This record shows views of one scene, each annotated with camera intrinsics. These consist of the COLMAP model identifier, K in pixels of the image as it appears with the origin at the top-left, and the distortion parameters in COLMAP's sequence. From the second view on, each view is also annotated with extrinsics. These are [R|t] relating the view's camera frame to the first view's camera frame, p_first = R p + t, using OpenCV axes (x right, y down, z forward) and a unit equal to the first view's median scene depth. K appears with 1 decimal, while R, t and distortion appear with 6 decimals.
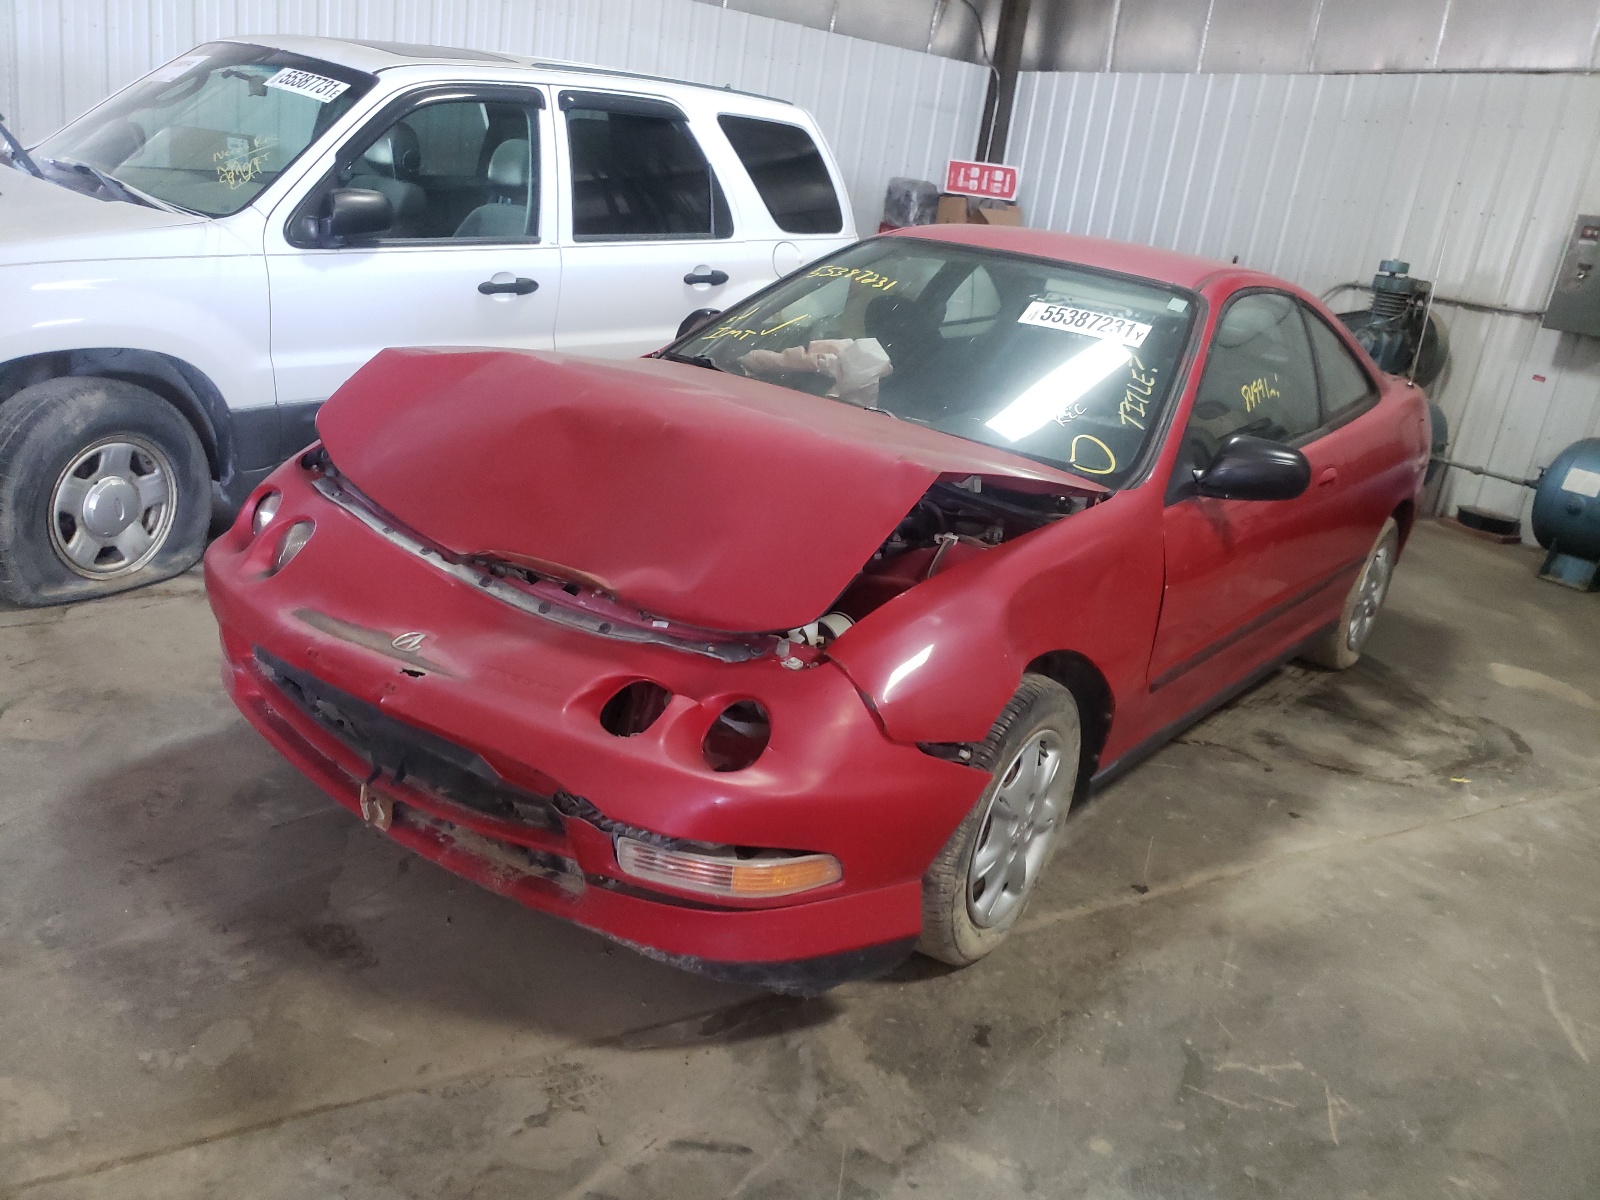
lens RADIAL K [[1275.7, 0, 800.0], [0, 1275.7, 600.0], [0, 0, 1]] dist [-0.007842, -0.004085]
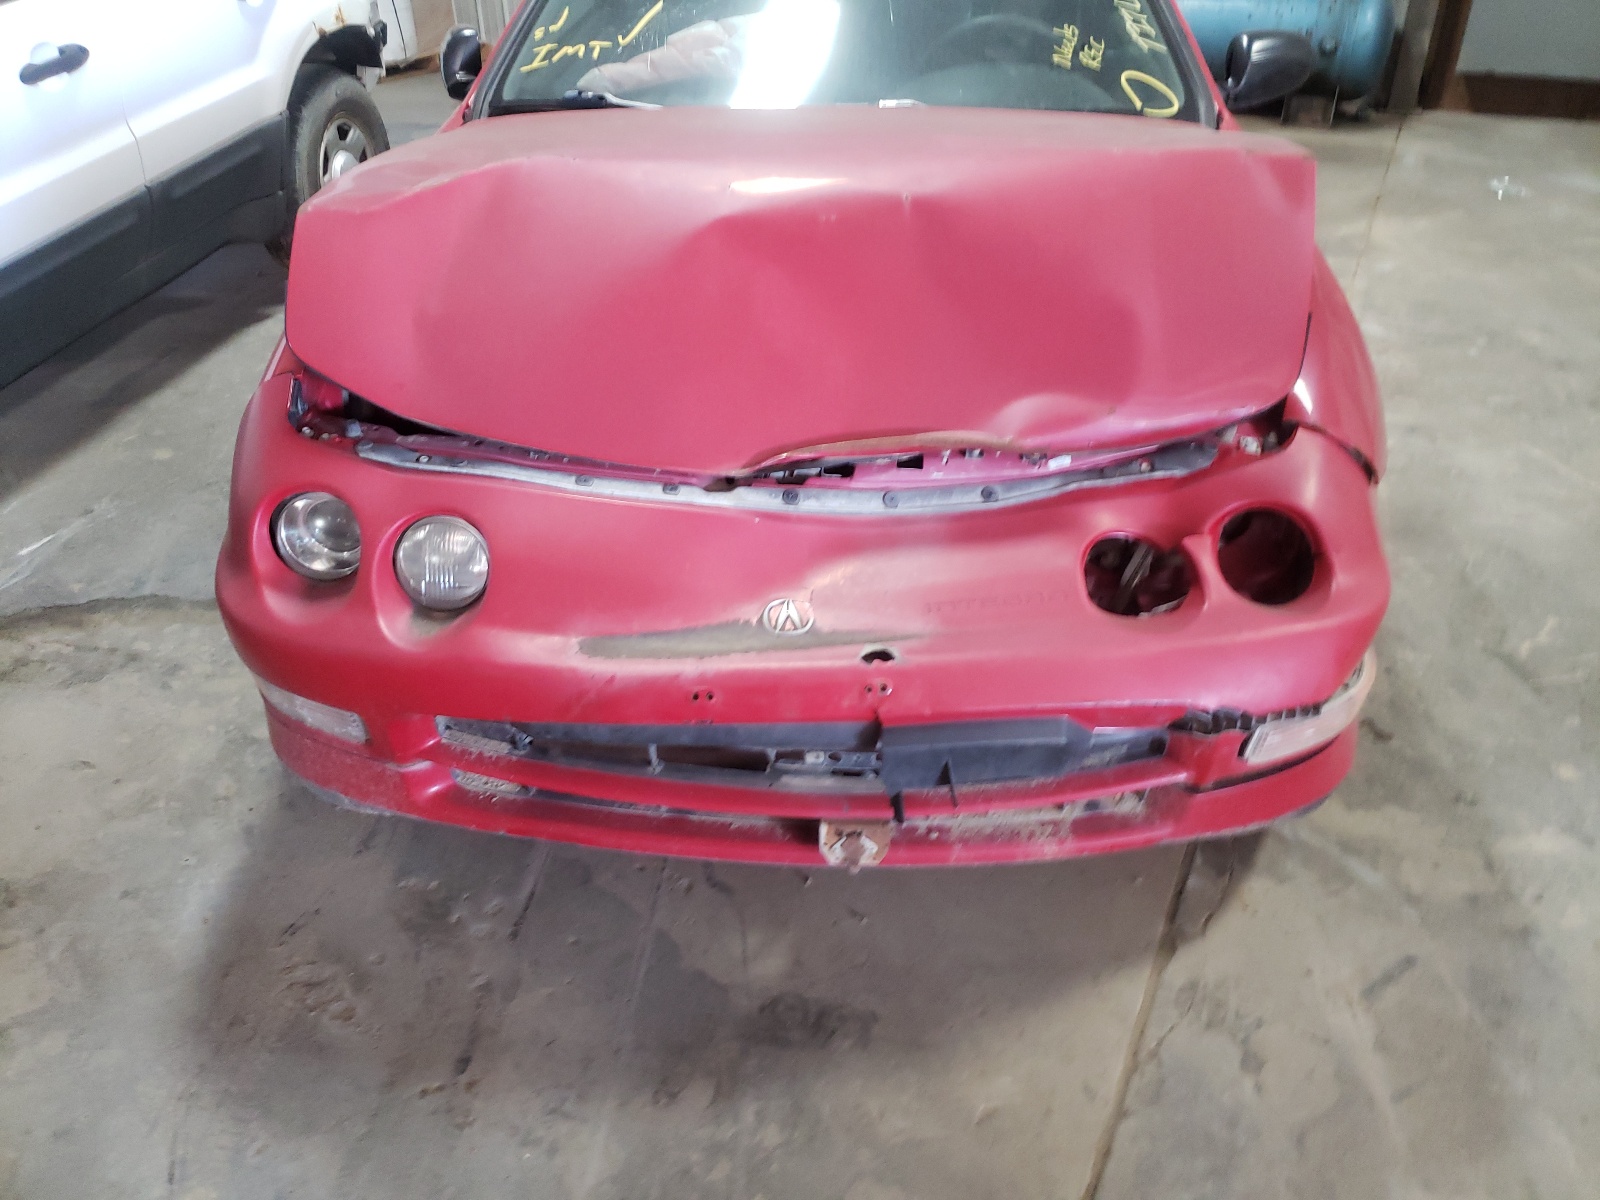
lens RADIAL K [[1286.5, 0, 798.9], [0, 1286.5, 539.9], [0, 0, 1]] dist [0.001611, -0.004711]
pose [[0.813807, -0.396545, 0.424818, -0.577656], [0.287286, 0.909962, 0.299058, -0.213730], [-0.505158, -0.121331, 0.854455, 0.394886]]
